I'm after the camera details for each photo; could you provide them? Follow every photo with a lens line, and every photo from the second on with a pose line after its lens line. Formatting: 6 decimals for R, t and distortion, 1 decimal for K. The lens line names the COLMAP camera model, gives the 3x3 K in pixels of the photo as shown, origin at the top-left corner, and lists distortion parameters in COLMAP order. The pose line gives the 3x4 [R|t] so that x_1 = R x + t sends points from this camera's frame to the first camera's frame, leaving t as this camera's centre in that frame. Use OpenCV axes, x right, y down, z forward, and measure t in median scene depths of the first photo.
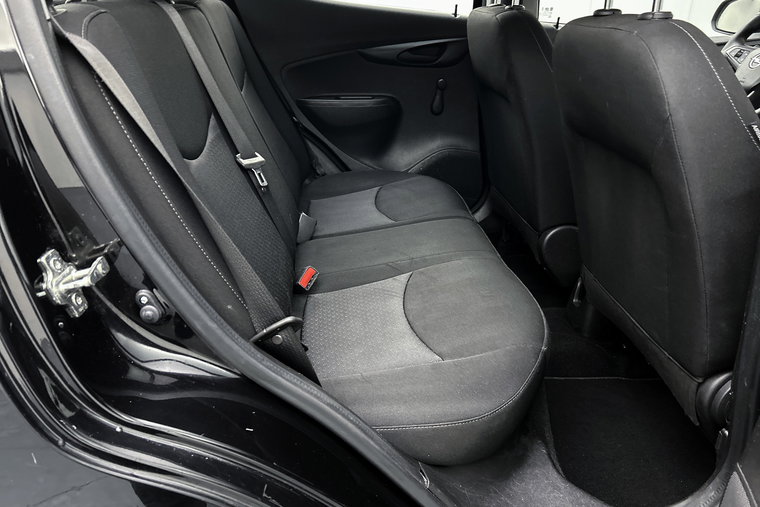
lens RADIAL K [[556.5, 0, 395.6], [0, 556.5, 275.2], [0, 0, 1]] dist [0.070109, -0.086175]
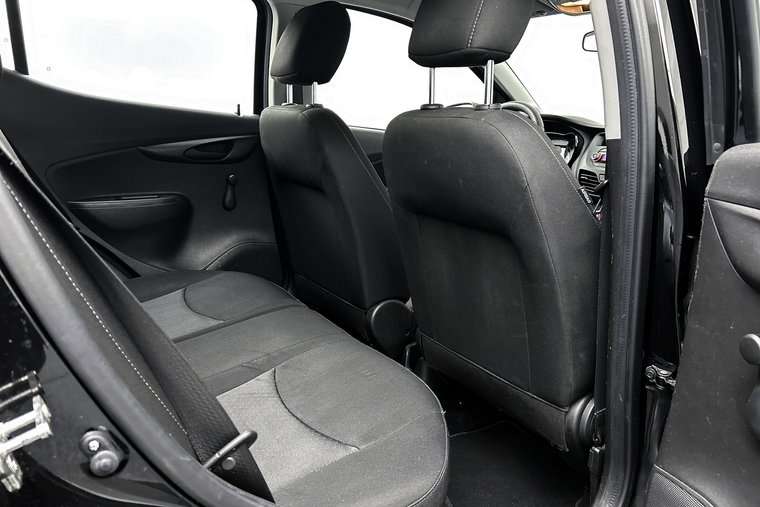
lens RADIAL K [[556.5, 0, 395.6], [0, 556.5, 275.2], [0, 0, 1]] dist [0.070109, -0.086175]
pose [[0.890891, -0.118810, 0.438402, -0.139462], [0.190372, 0.973988, -0.122904, -0.002613], [-0.412396, 0.192953, 0.890336, 0.047341]]
